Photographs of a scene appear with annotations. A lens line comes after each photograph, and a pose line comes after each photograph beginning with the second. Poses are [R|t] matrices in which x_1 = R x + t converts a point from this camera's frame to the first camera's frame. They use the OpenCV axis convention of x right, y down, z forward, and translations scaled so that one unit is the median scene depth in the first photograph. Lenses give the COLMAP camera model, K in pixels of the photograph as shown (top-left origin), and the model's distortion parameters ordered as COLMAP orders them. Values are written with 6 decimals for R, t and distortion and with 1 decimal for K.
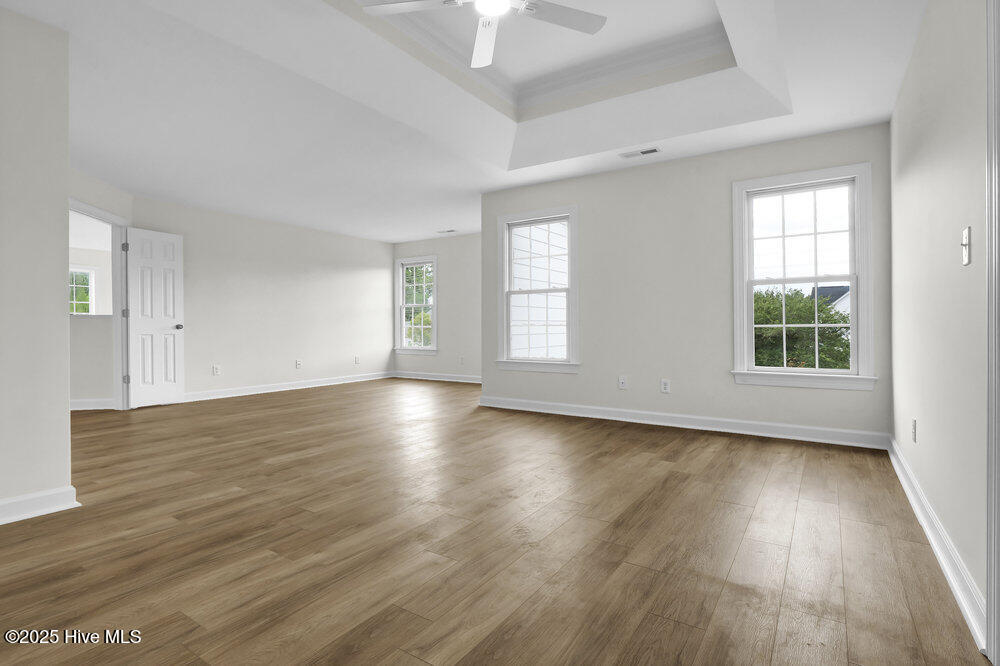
lens RADIAL K [[500.5, 0, 500.9], [0, 500.5, 328.8], [0, 0, 1]] dist [-0.011872, 0.000632]
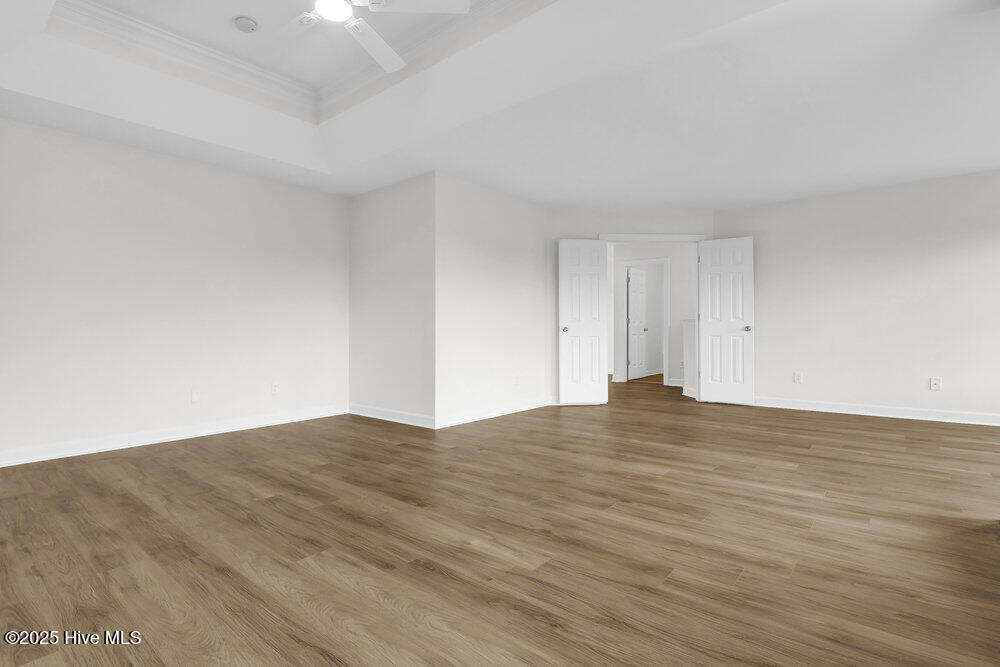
lens RADIAL K [[500.5, 0, 500.9], [0, 500.5, 329.3], [0, 0, 1]] dist [-0.011872, 0.000632]
pose [[-0.123746, 0.002030, -0.992312, 0.646230], [0.001274, 0.999997, 0.001886, -0.009110], [0.992313, -0.001031, -0.123748, 1.008086]]
